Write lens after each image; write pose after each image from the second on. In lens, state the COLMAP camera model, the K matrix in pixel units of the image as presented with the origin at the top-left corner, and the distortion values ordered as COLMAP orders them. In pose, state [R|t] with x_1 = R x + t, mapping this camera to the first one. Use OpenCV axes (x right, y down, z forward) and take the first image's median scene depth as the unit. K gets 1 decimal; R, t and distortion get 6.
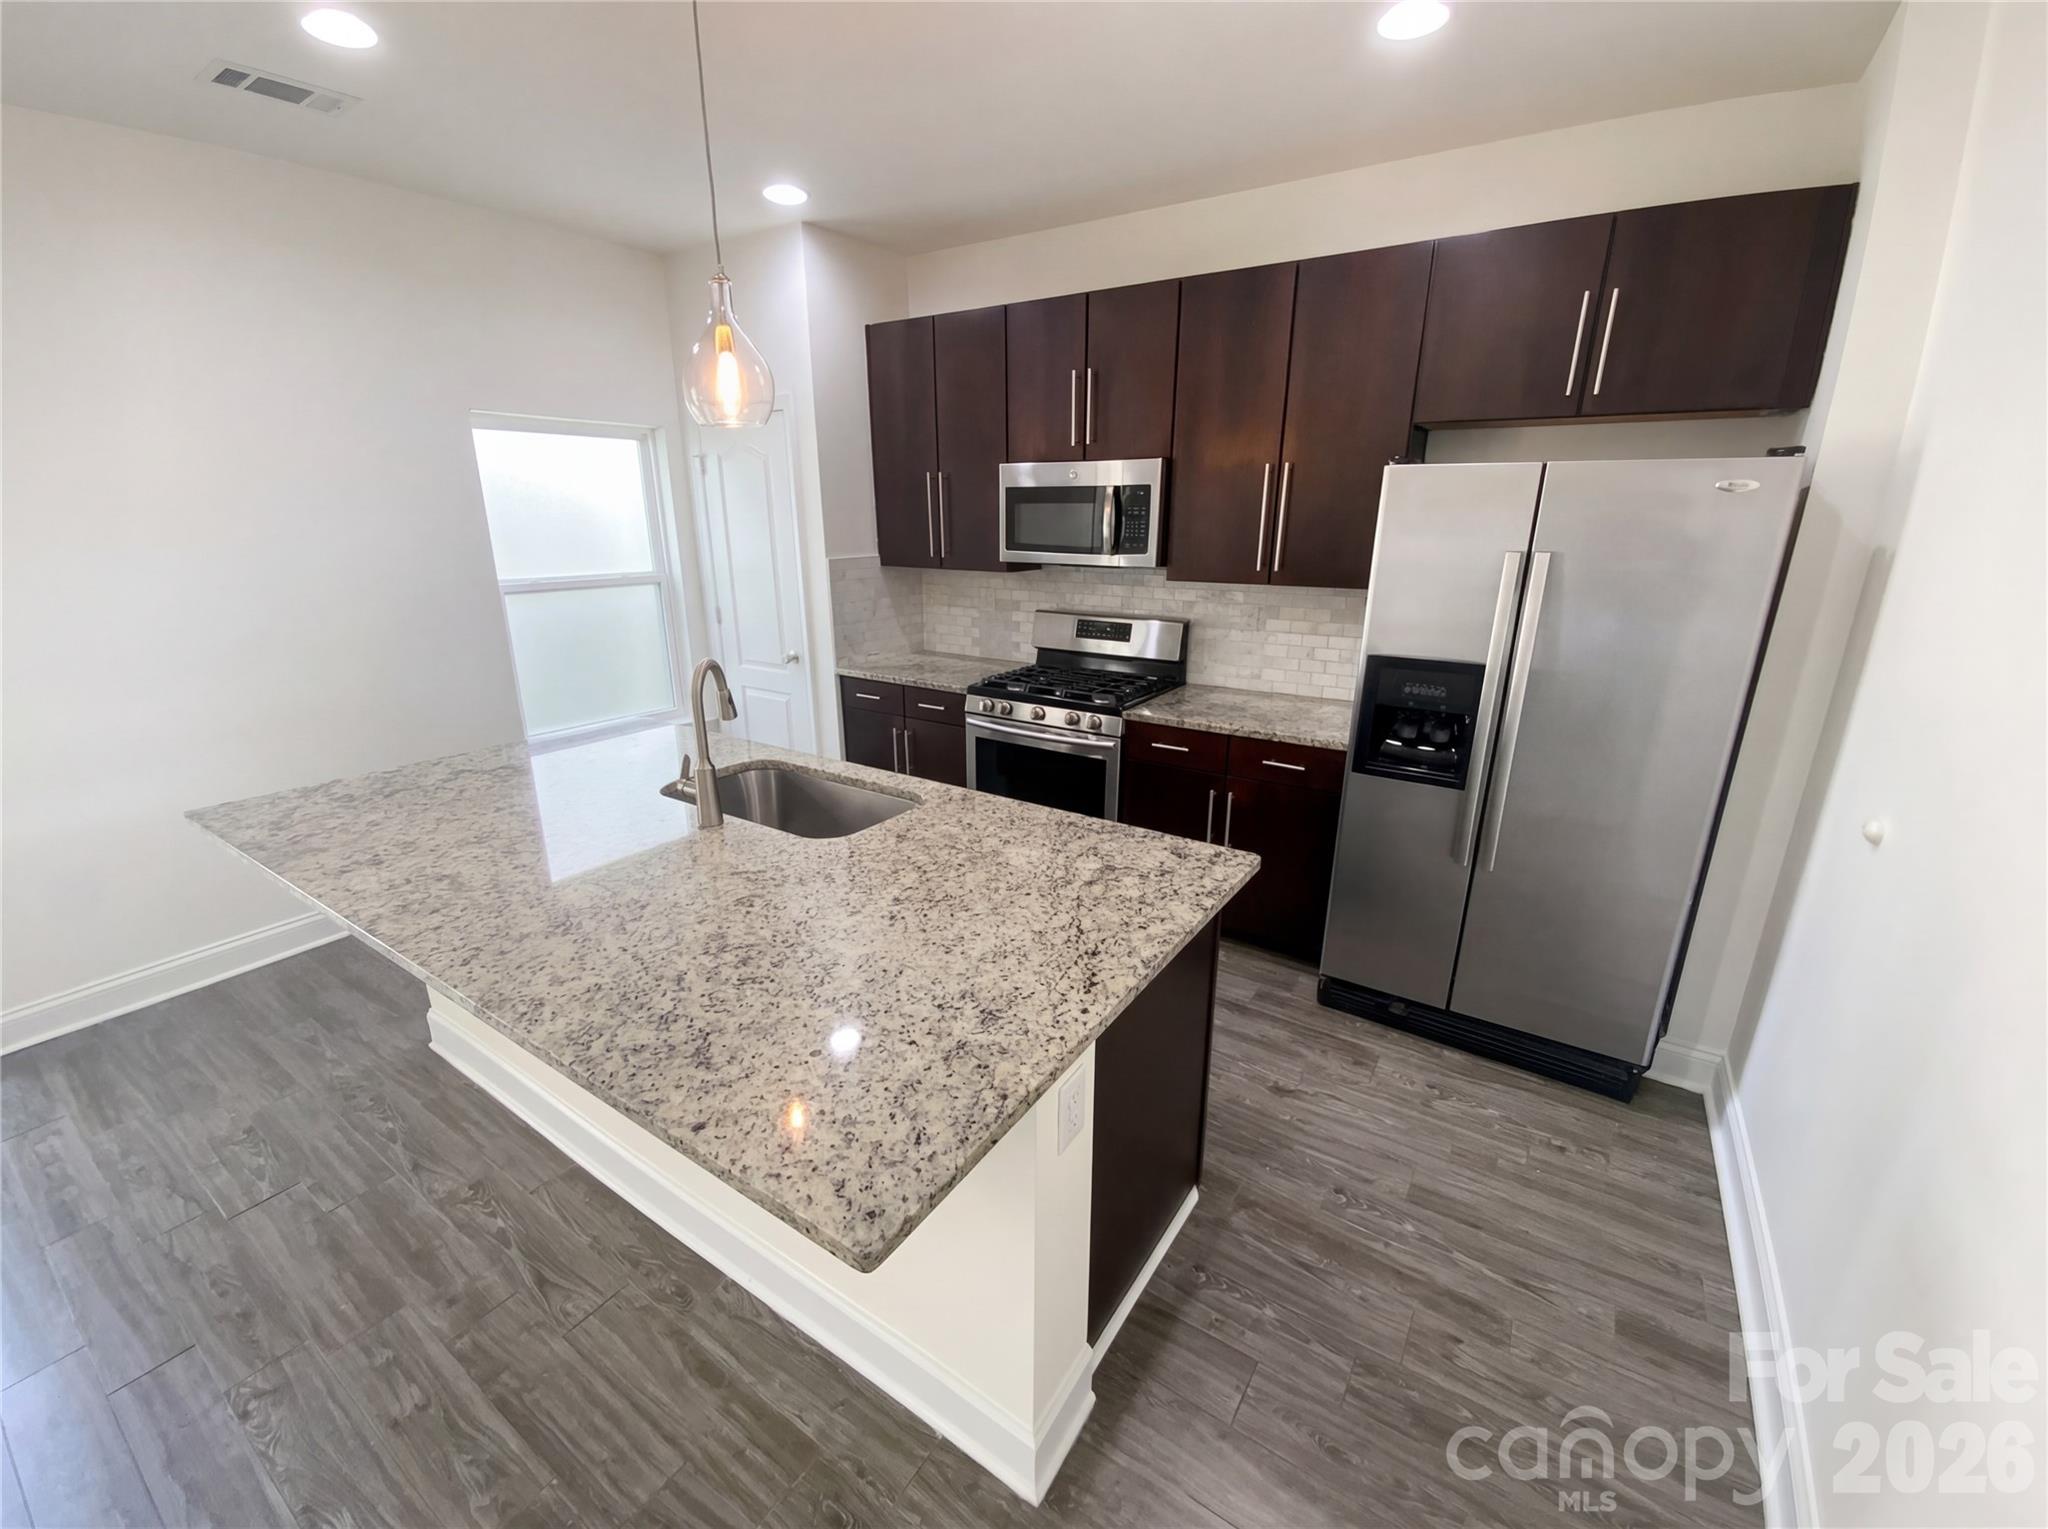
lens RADIAL K [[850.8, 0, 1026.9], [0, 850.8, 775.3], [0, 0, 1]] dist [0.020759, -0.019651]
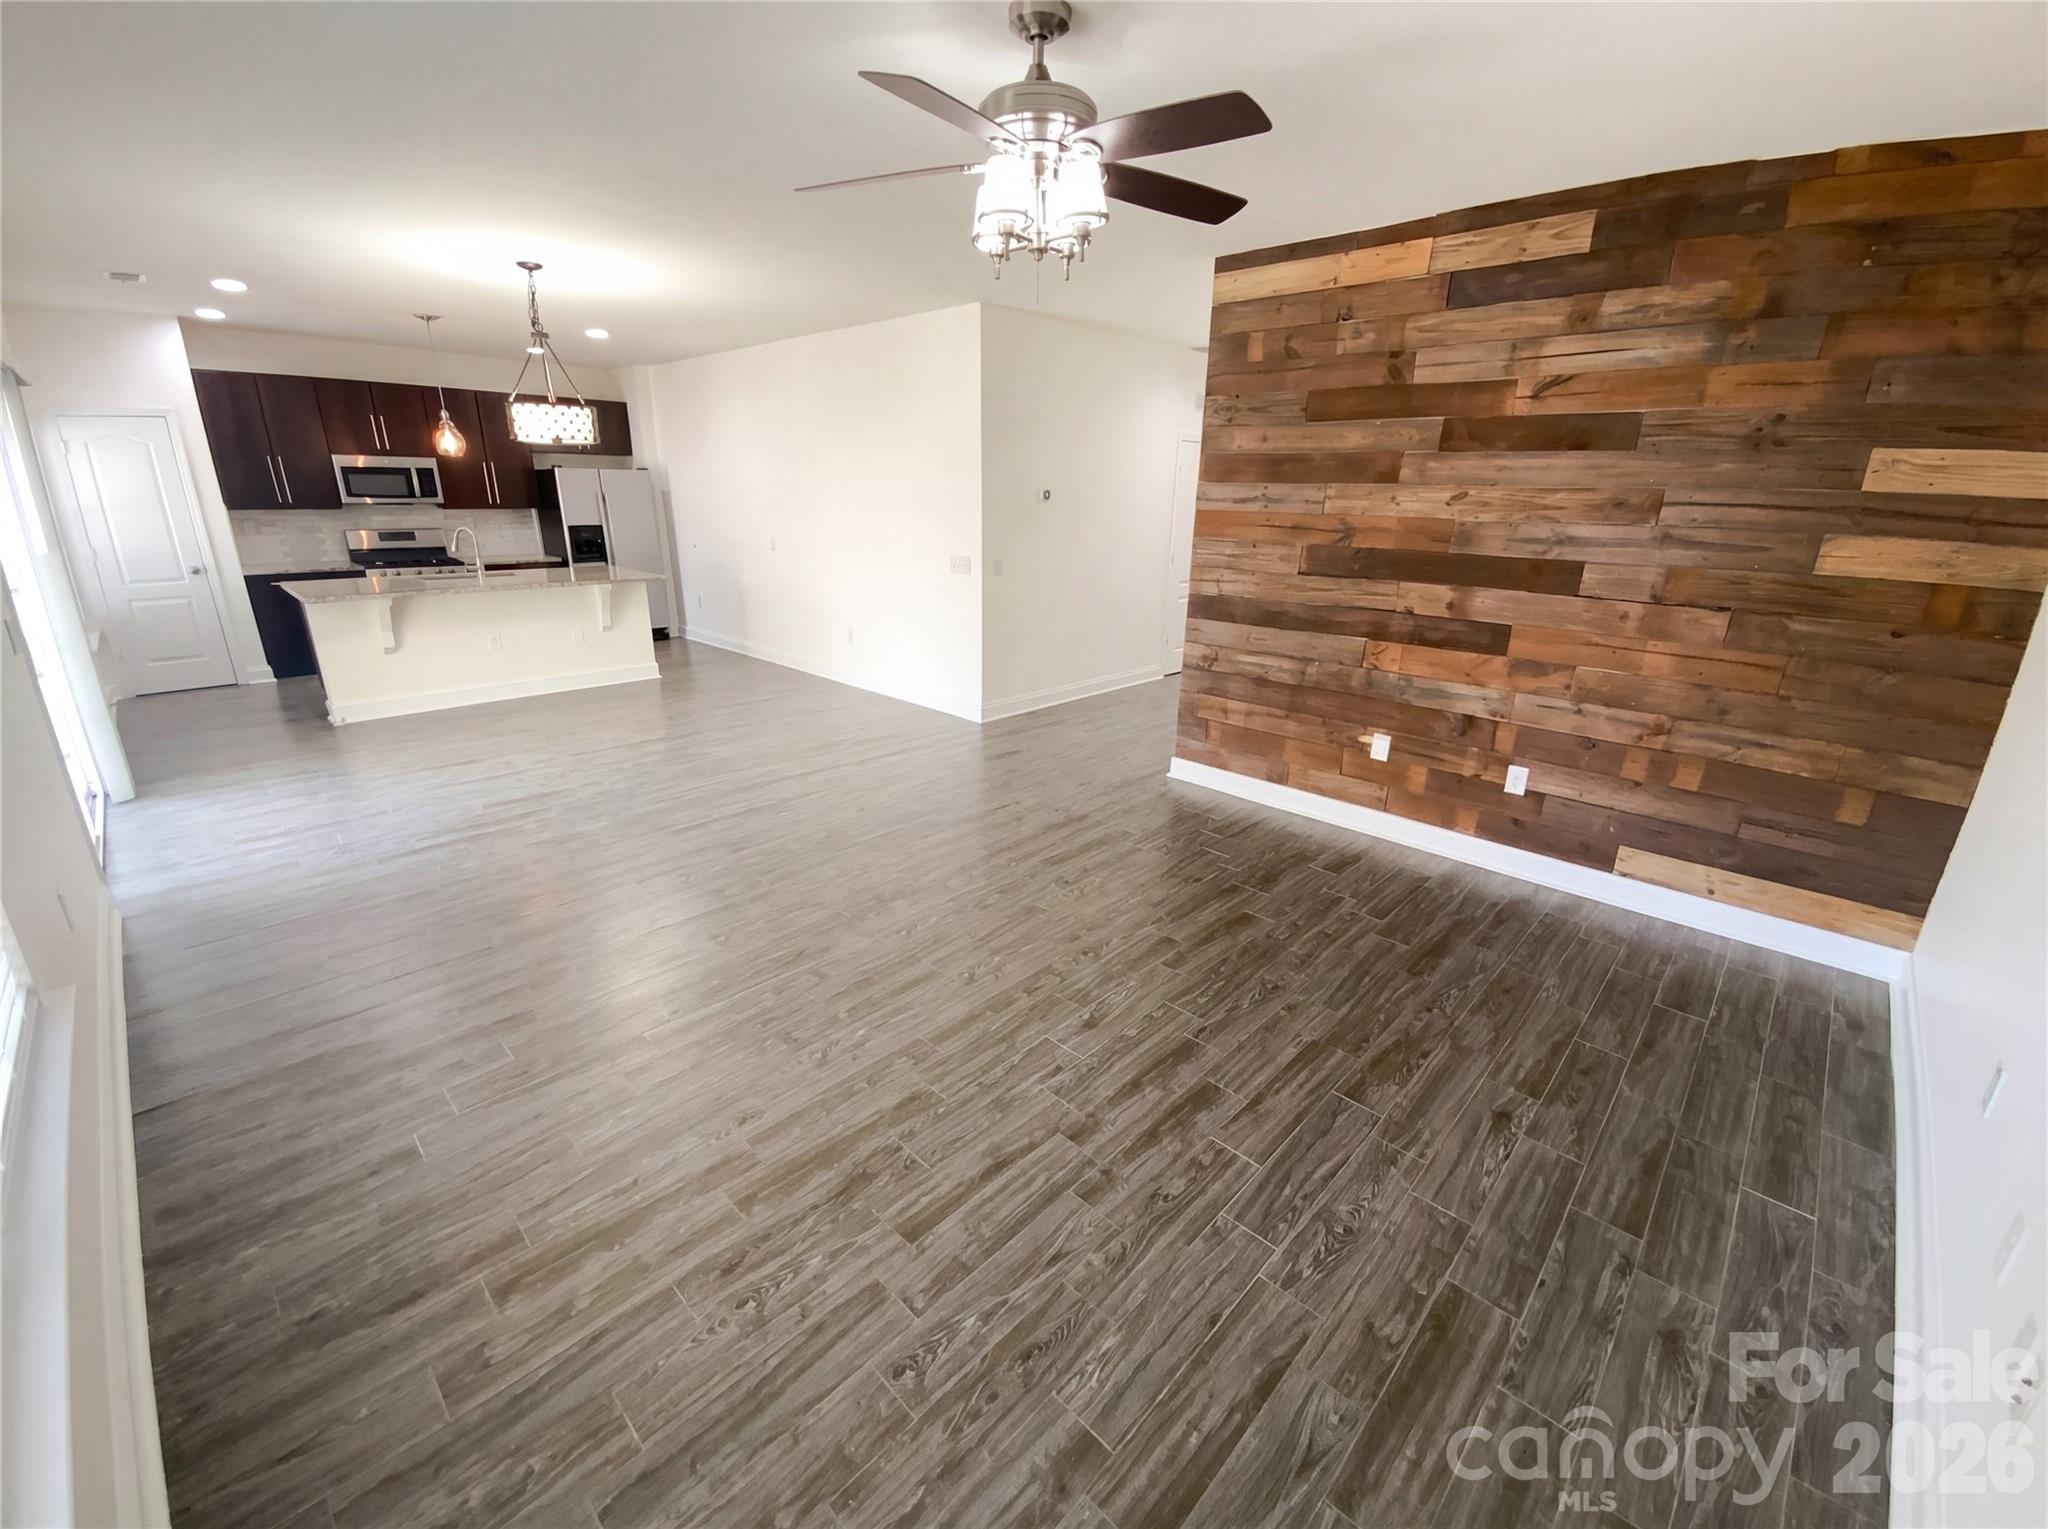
lens RADIAL K [[850.8, 0, 1026.9], [0, 850.8, 775.3], [0, 0, 1]] dist [0.020759, -0.019651]
pose [[0.168196, -0.316718, 0.933488, -1.976902], [0.279100, 0.923530, 0.263051, 0.279340], [-0.945417, 0.216292, 0.243730, -0.937871]]
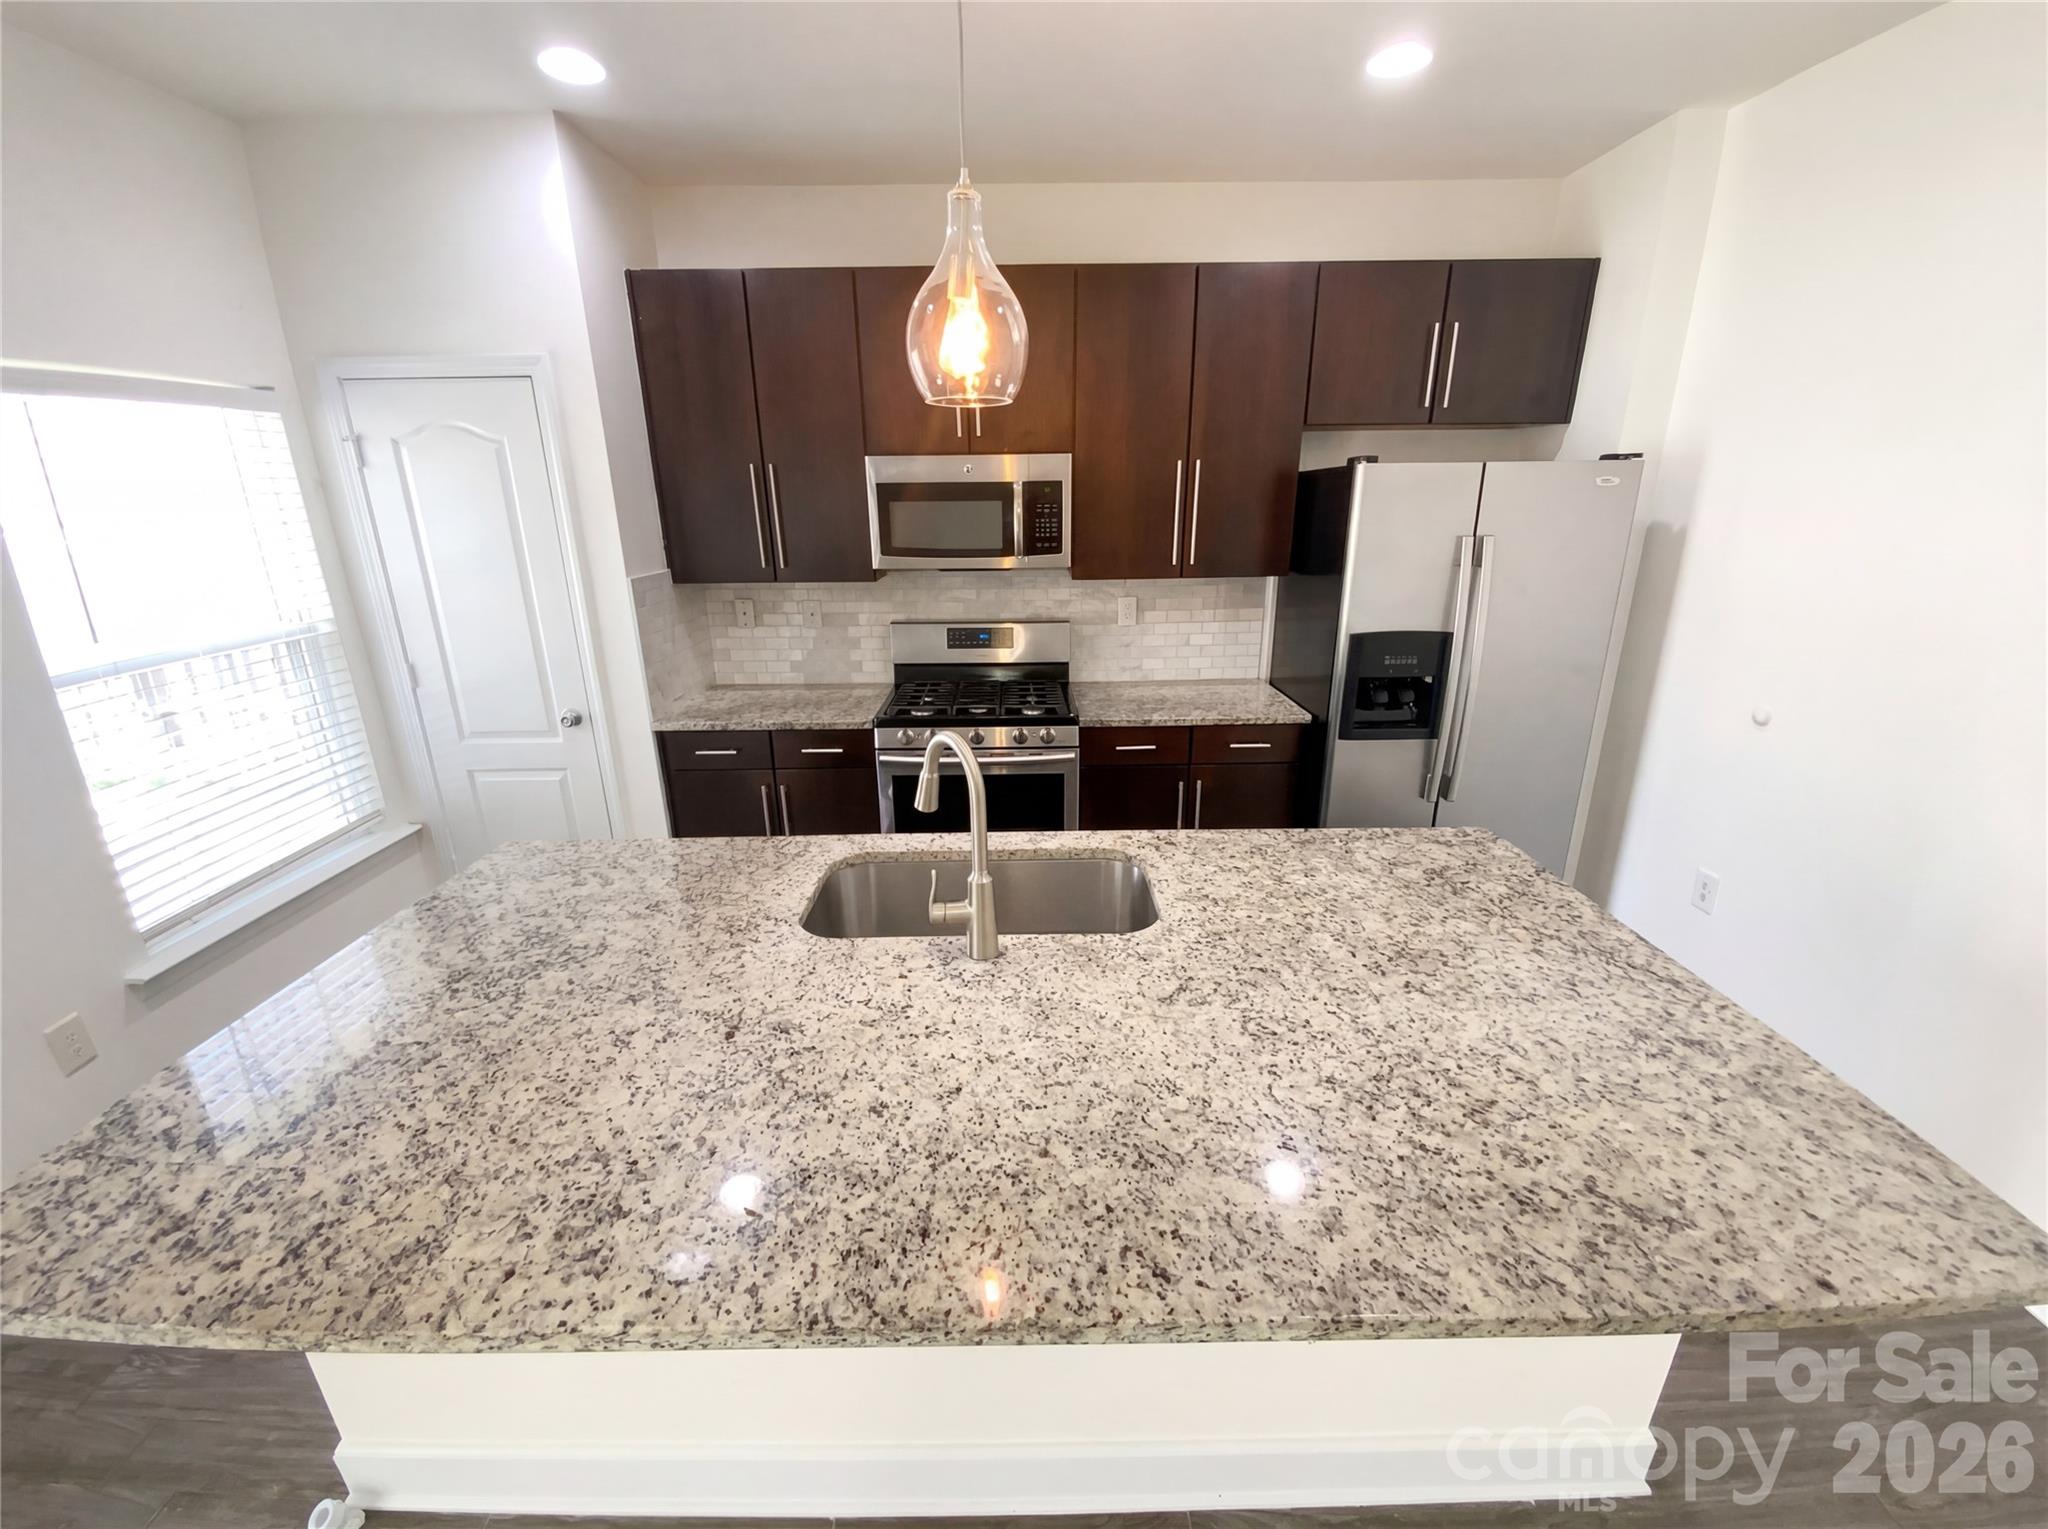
lens RADIAL K [[834.2, 0, 1024.6], [0, 834.2, 786.8], [0, 0, 1]] dist [-0.000612, 0.000007]
pose [[0.825229, -0.197834, 0.529017, -0.423727], [0.182234, 0.979818, 0.082146, -0.084019], [-0.534591, 0.028616, 0.844626, 0.227605]]
